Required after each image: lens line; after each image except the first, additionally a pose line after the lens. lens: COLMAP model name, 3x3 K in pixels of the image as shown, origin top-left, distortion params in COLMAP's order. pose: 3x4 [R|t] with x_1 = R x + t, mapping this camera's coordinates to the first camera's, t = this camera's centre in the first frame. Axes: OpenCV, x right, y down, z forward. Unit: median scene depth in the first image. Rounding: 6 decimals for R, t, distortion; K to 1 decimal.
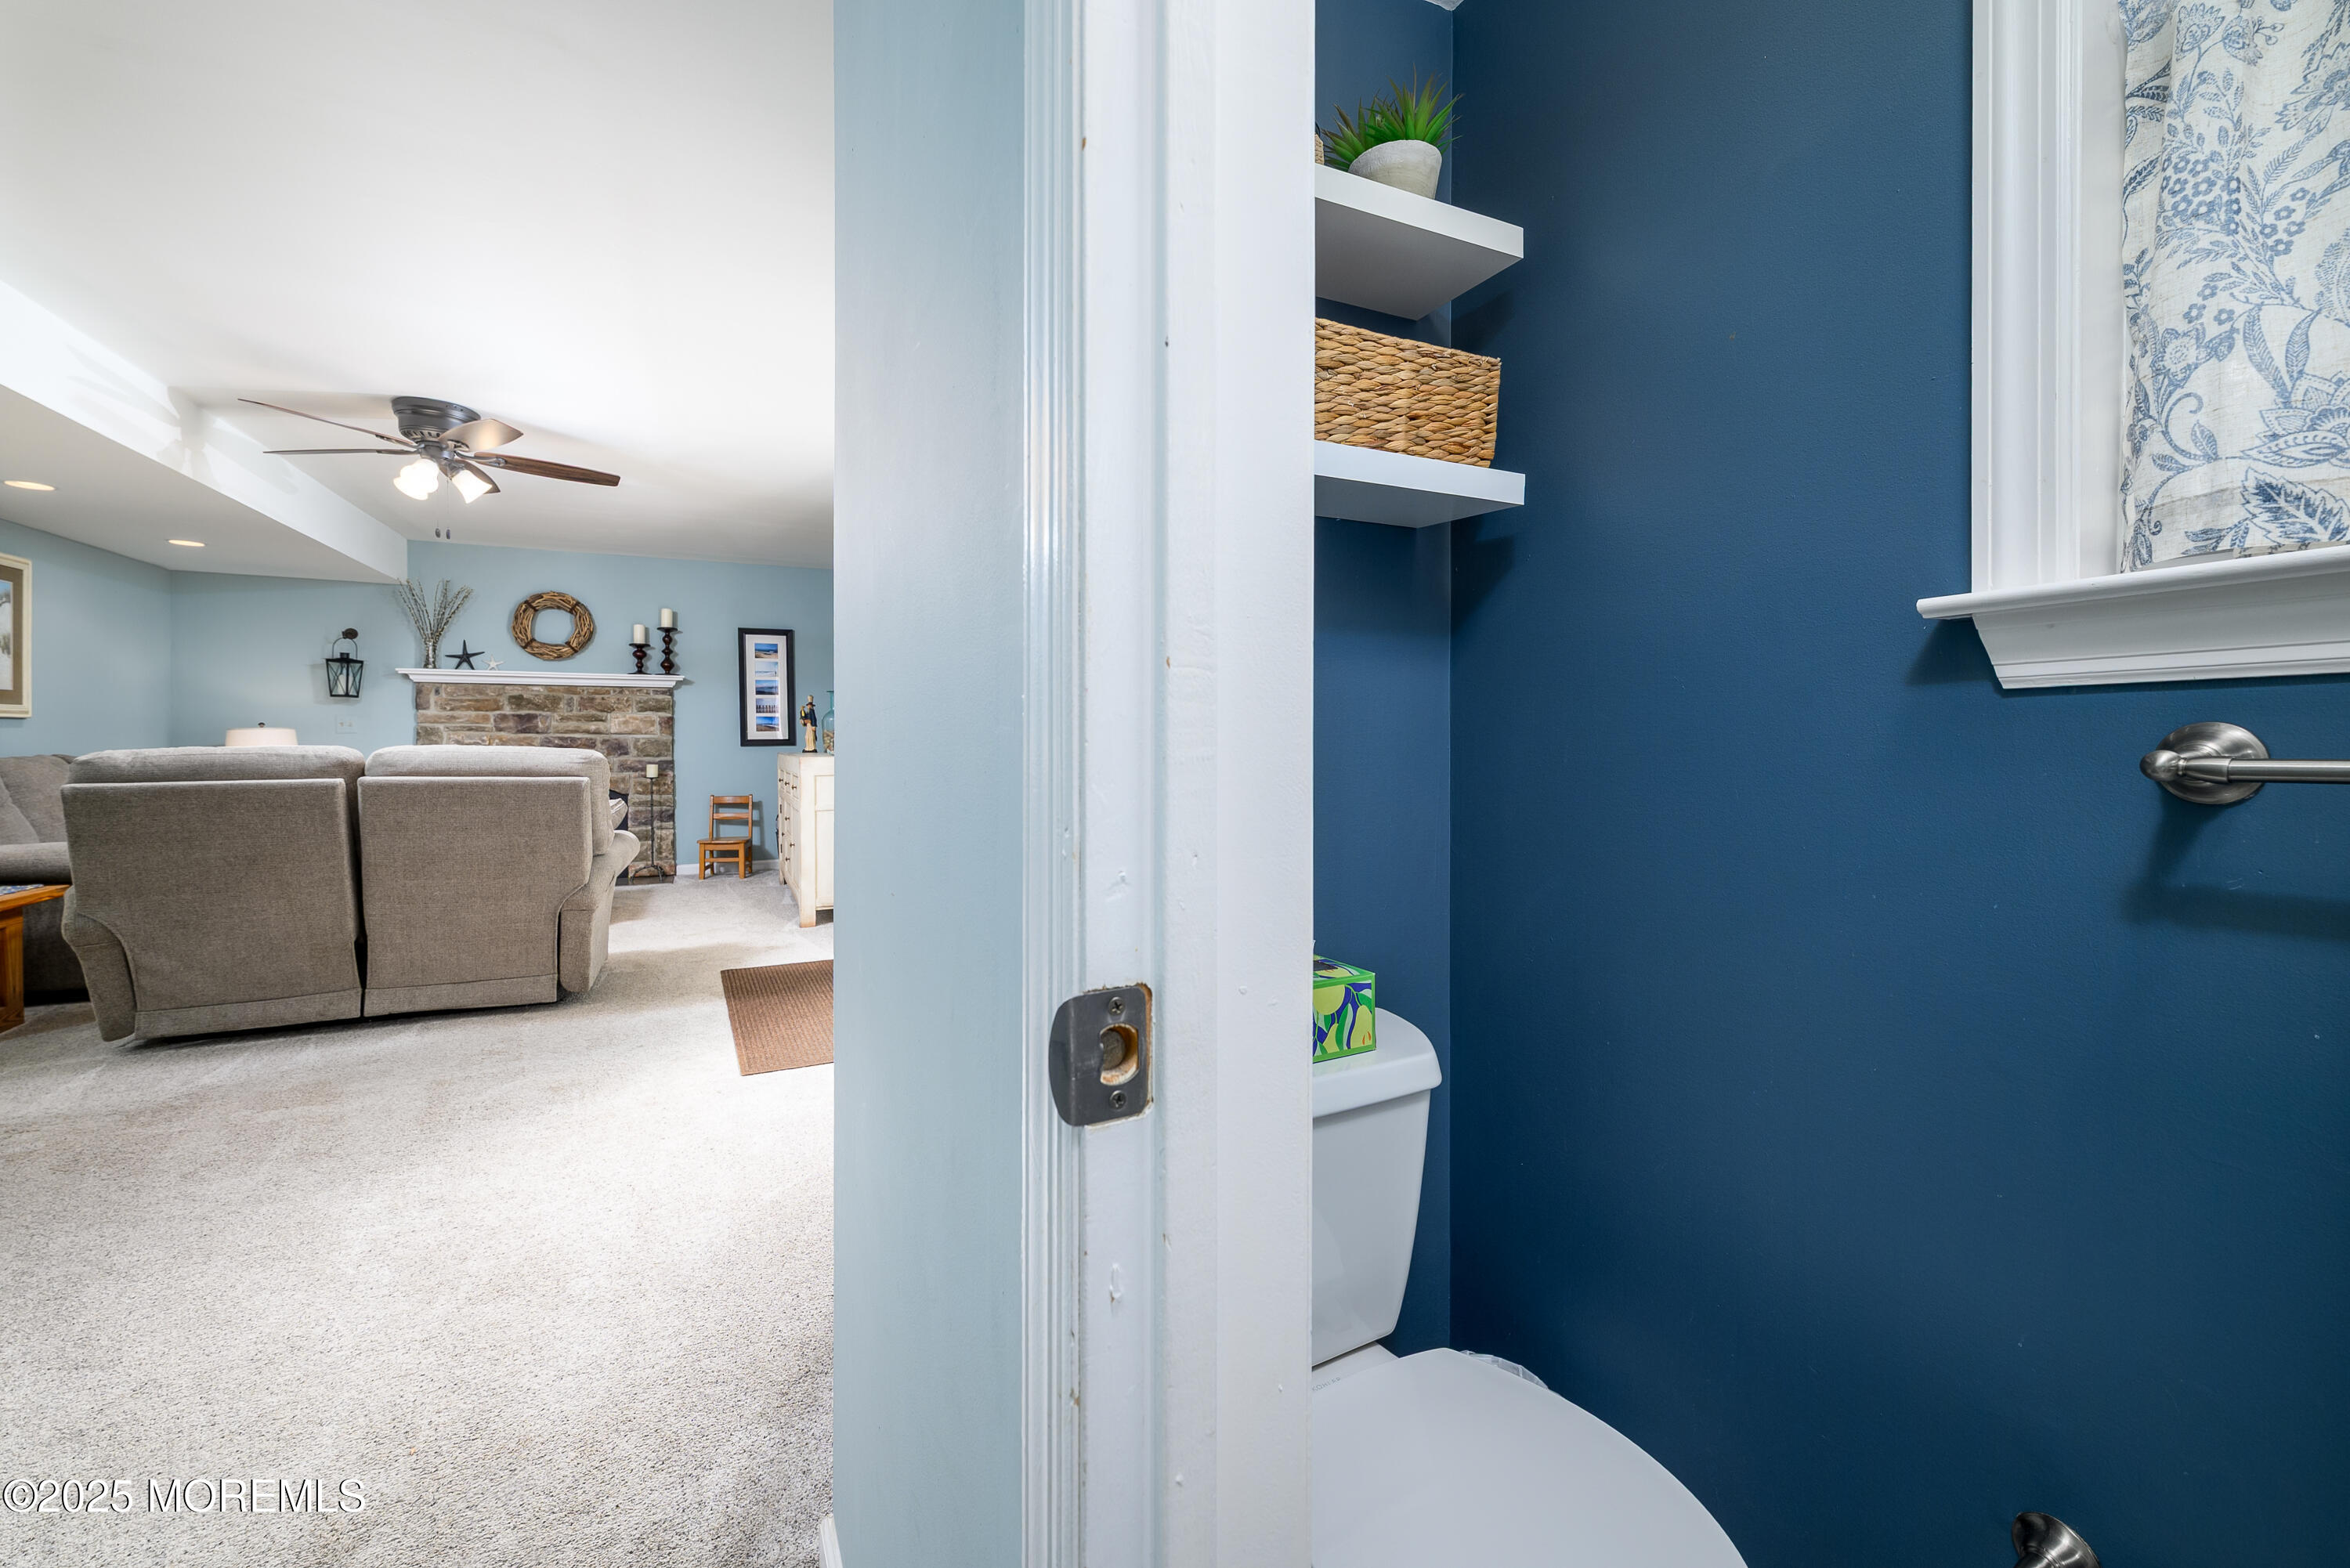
lens RADIAL K [[944.5, 0, 1176.8], [0, 944.5, 741.2], [0, 0, 1]] dist [-0.005615, 0.002744]
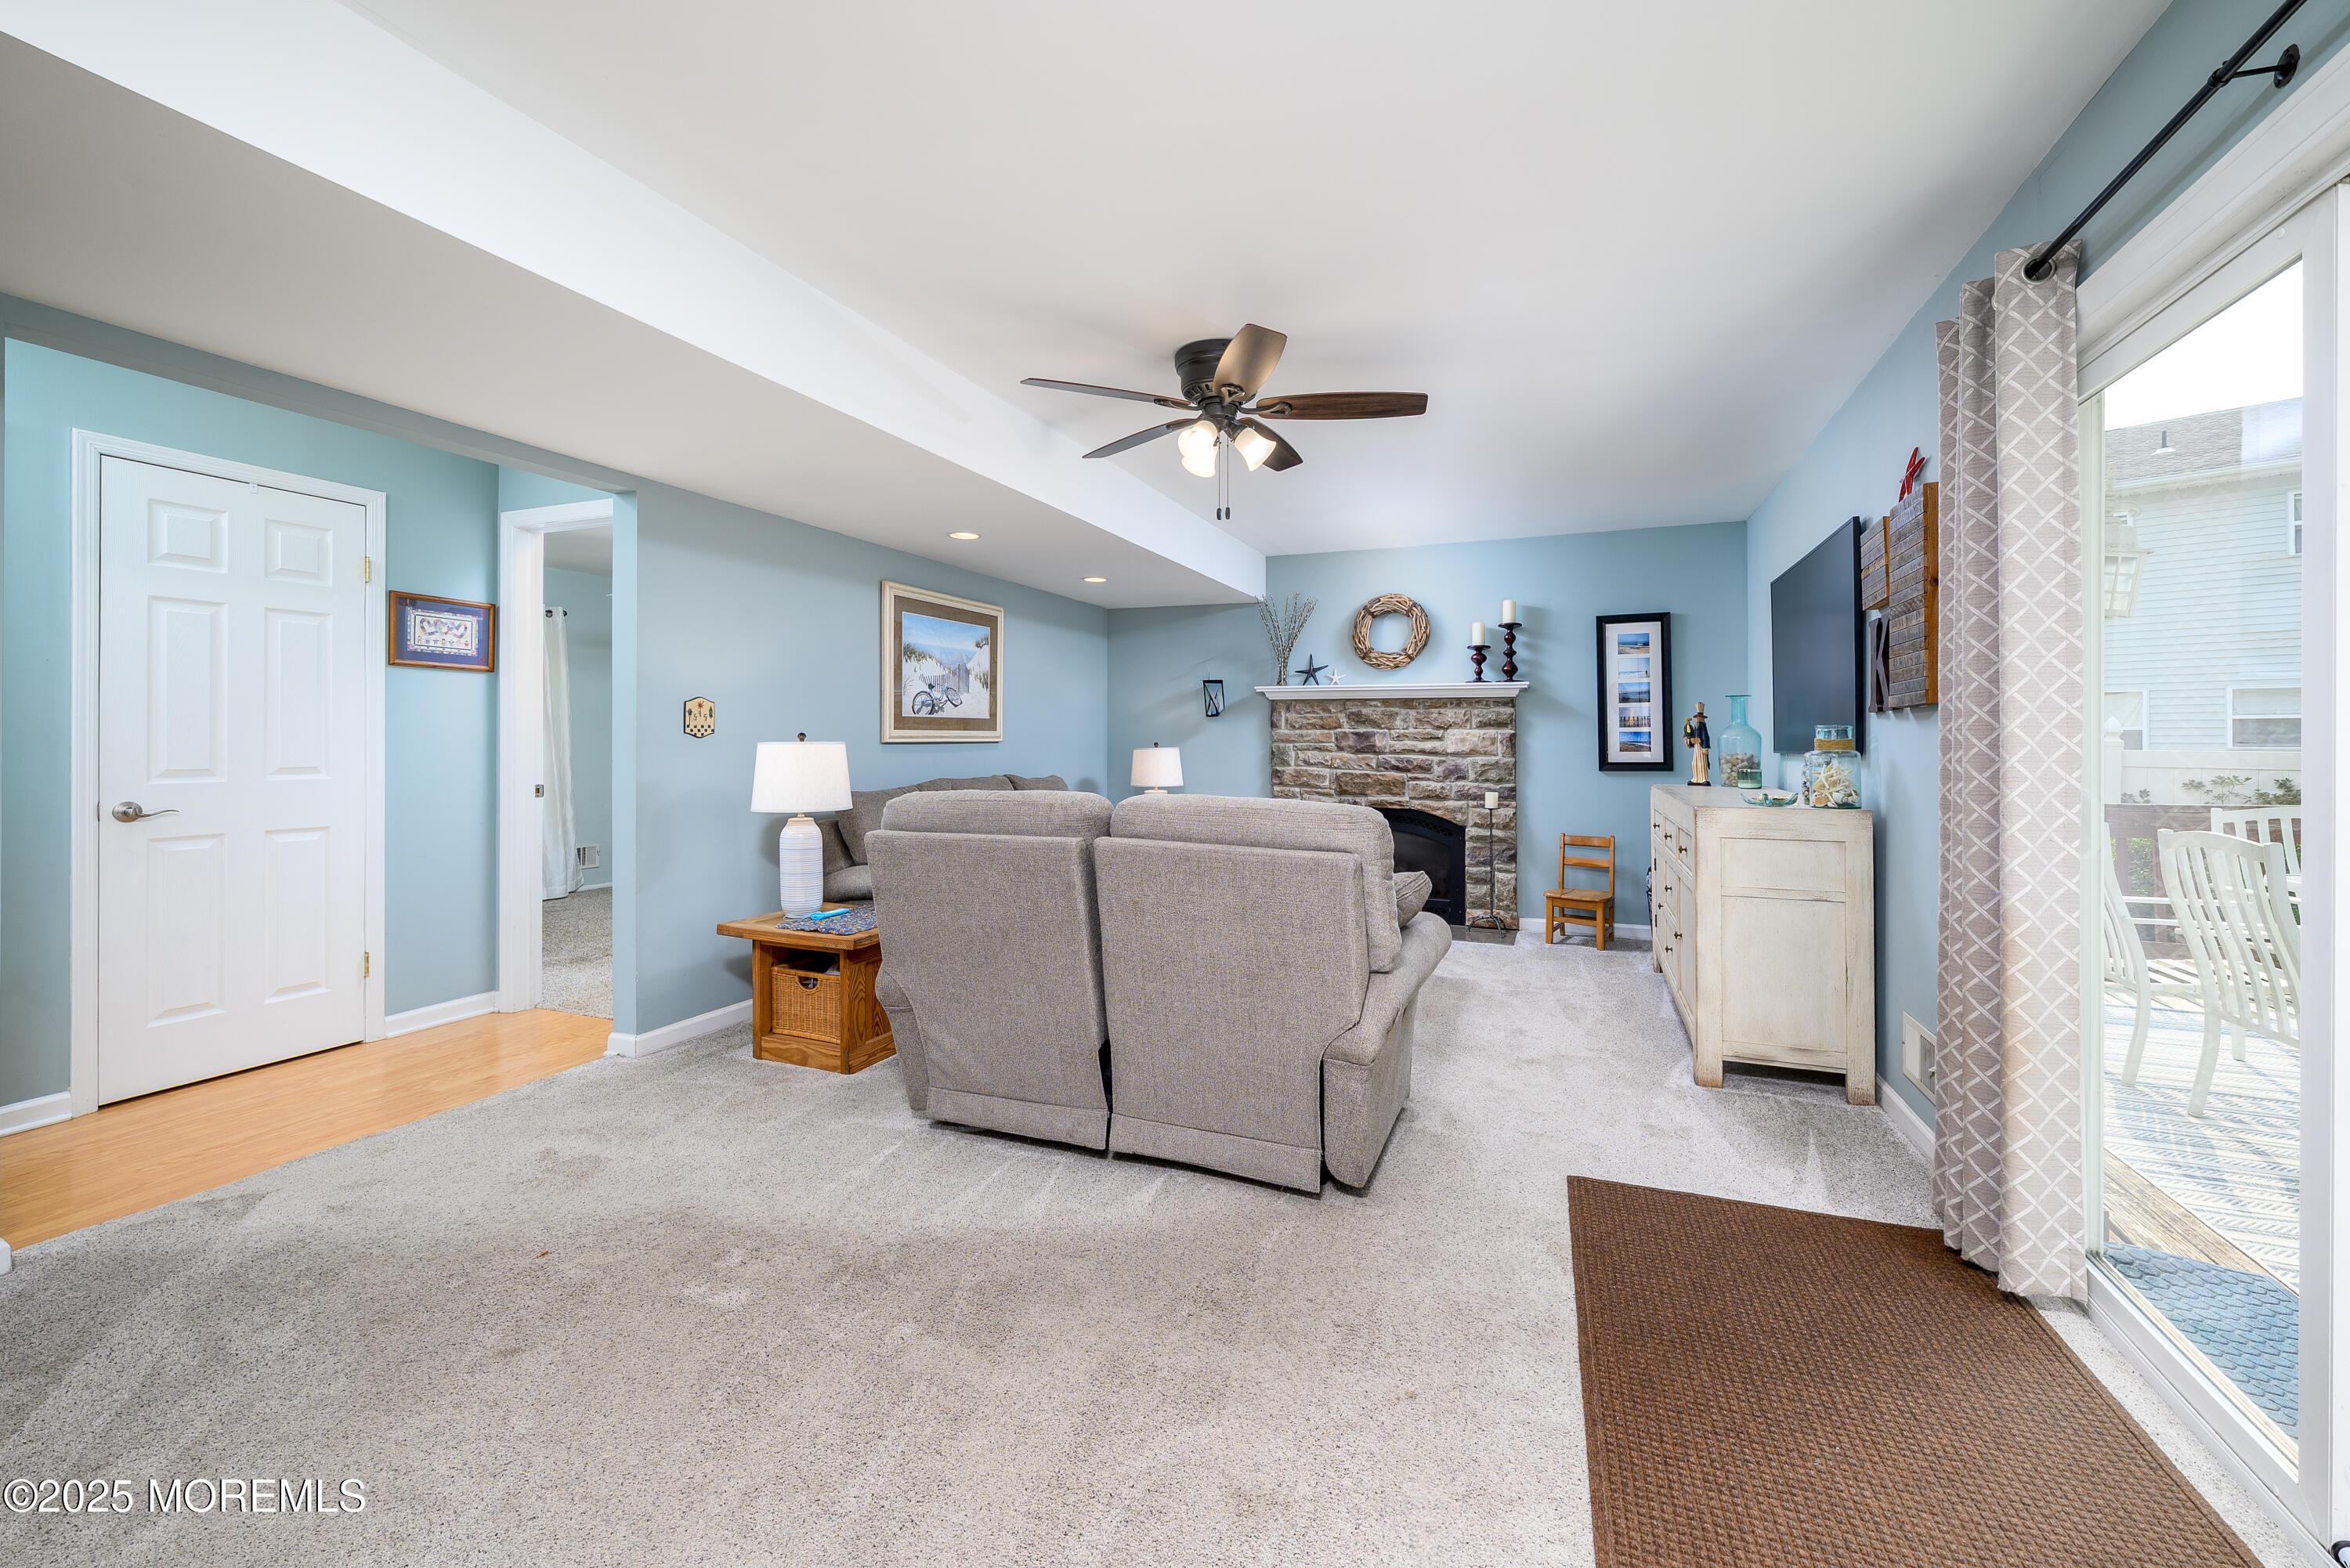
lens RADIAL K [[944.5, 0, 1186.3], [0, 944.5, 732.8], [0, 0, 1]] dist [-0.005615, 0.002744]
pose [[0.665194, -0.003310, -0.746663, -0.125566], [-0.005530, 0.999941, -0.009359, -0.018263], [0.746650, 0.010355, 0.665137, 0.266654]]
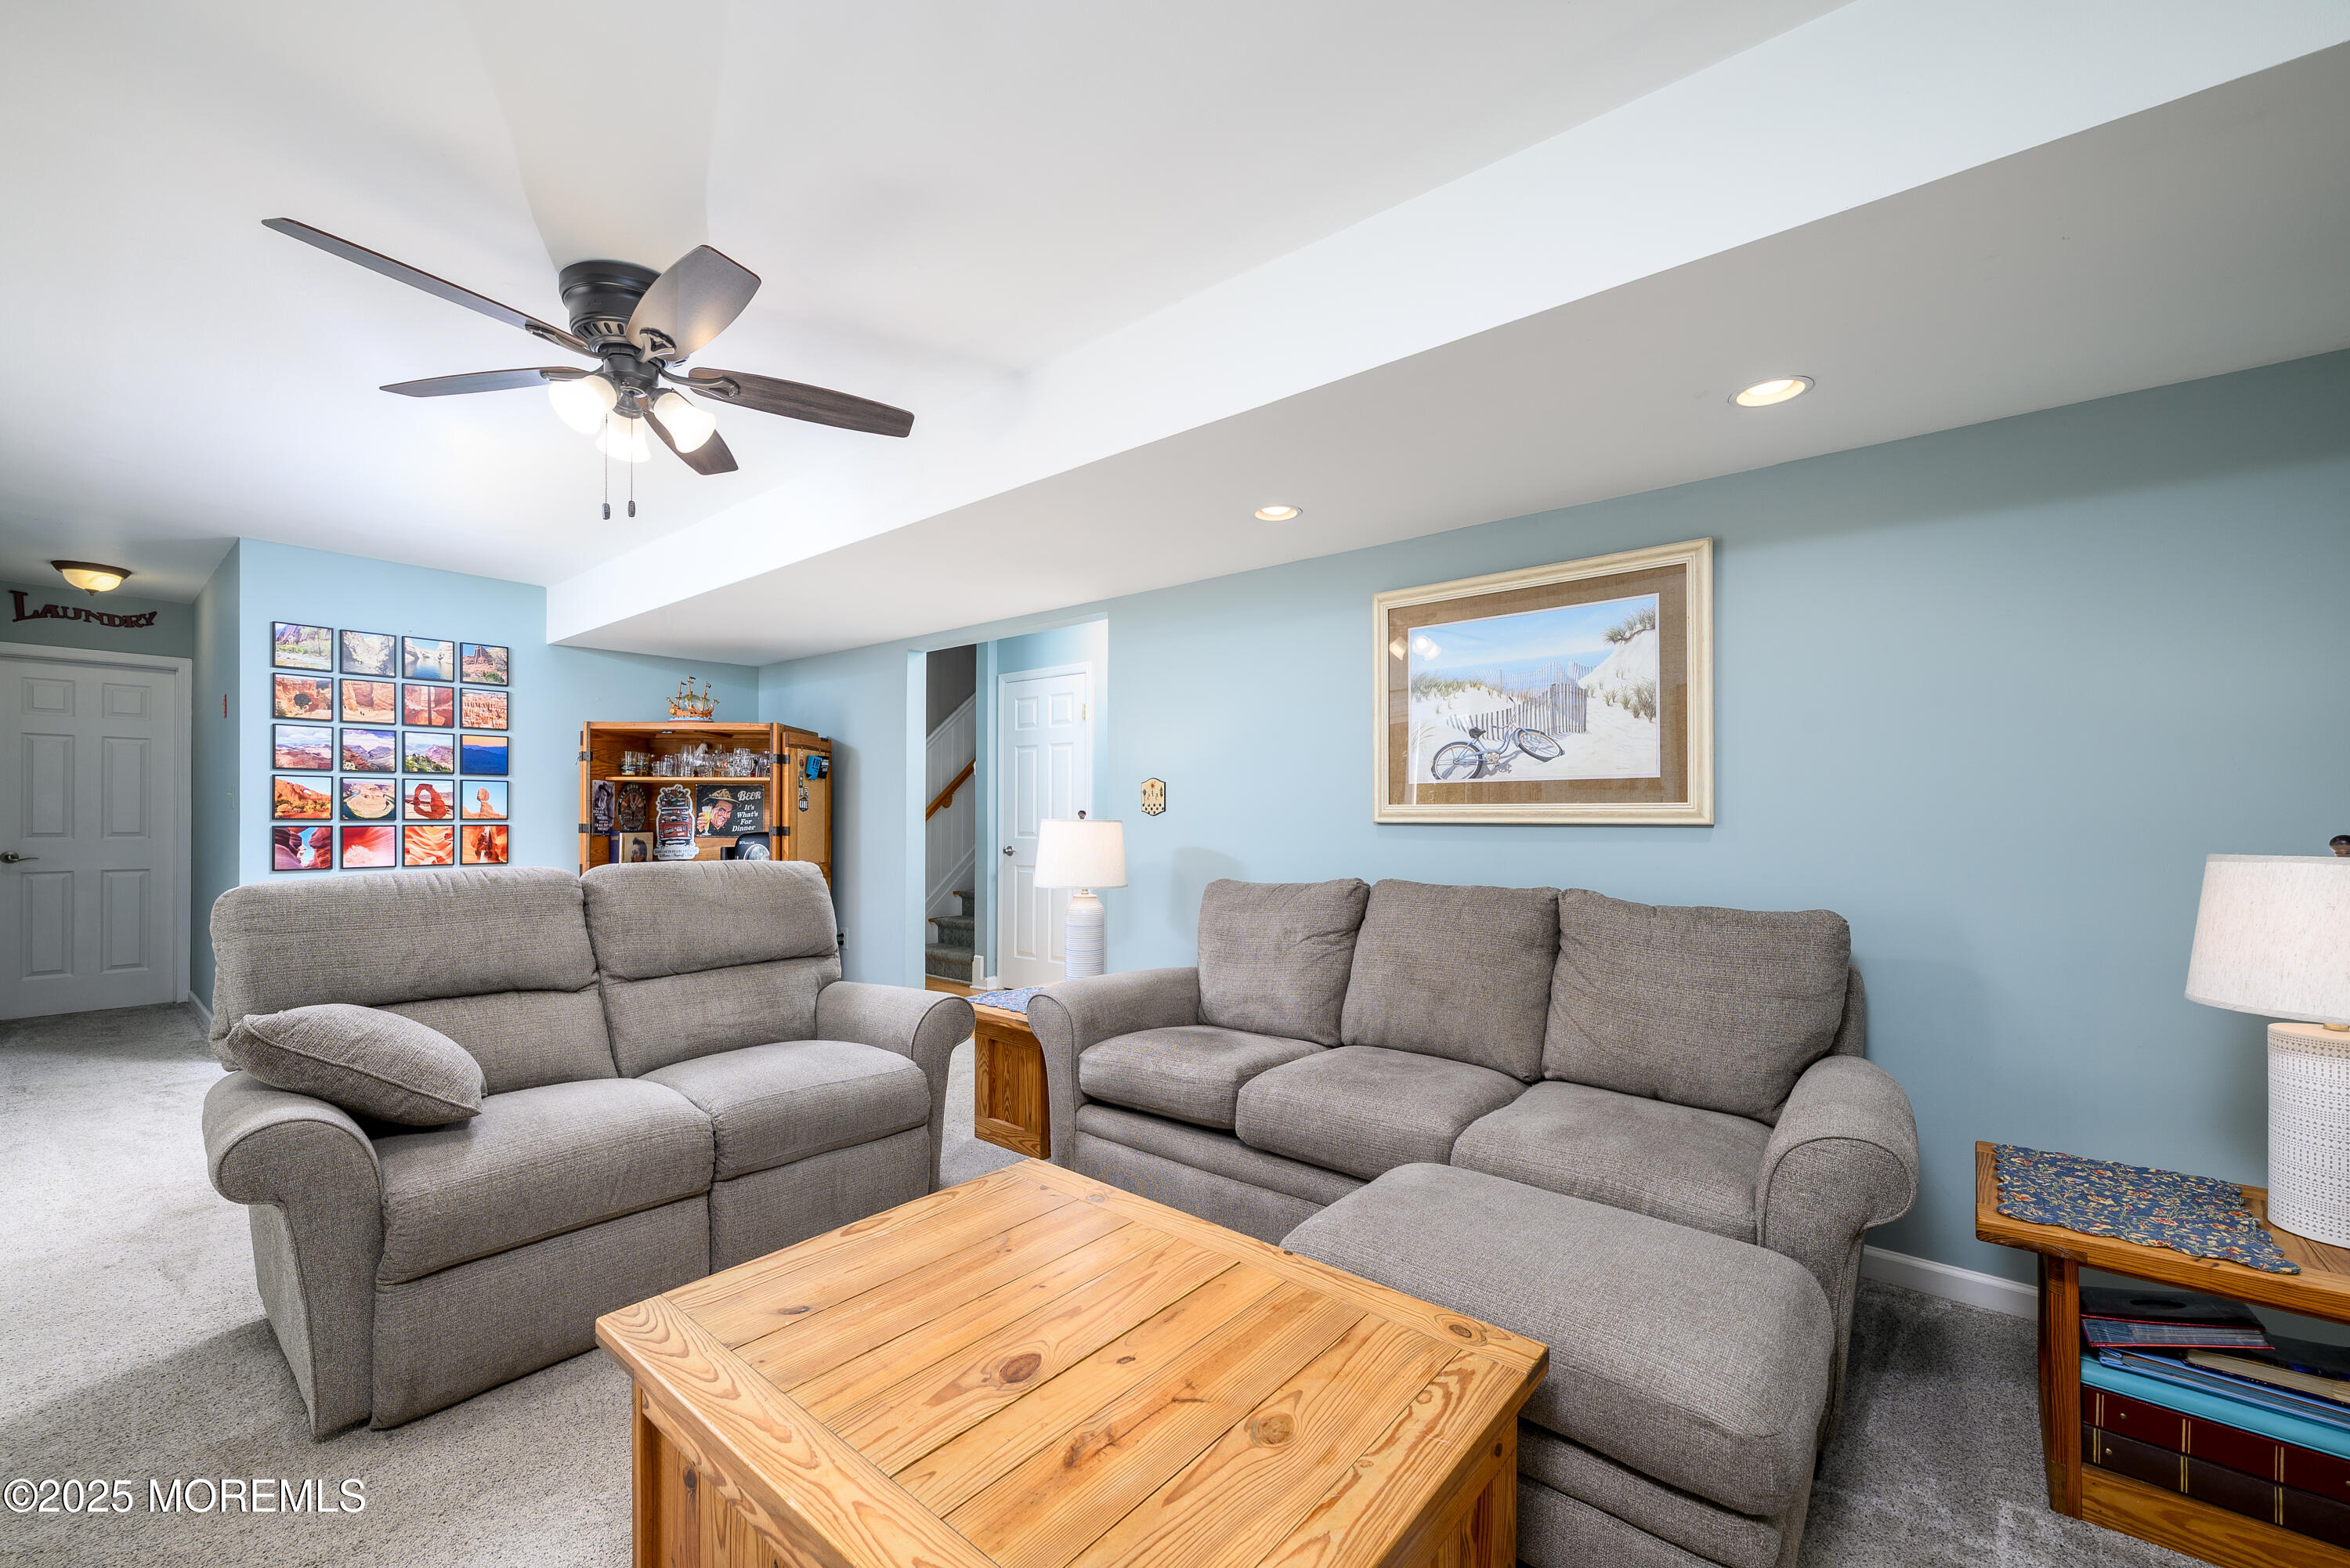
lens RADIAL K [[944.5, 0, 1174.4], [0, 944.5, 813.7], [0, 0, 1]] dist [-0.005615, 0.002744]
pose [[-0.917388, 0.003103, -0.397983, -0.487828], [-0.000336, 0.999963, 0.008573, -0.024936], [0.397995, 0.007998, -0.917353, 0.953264]]
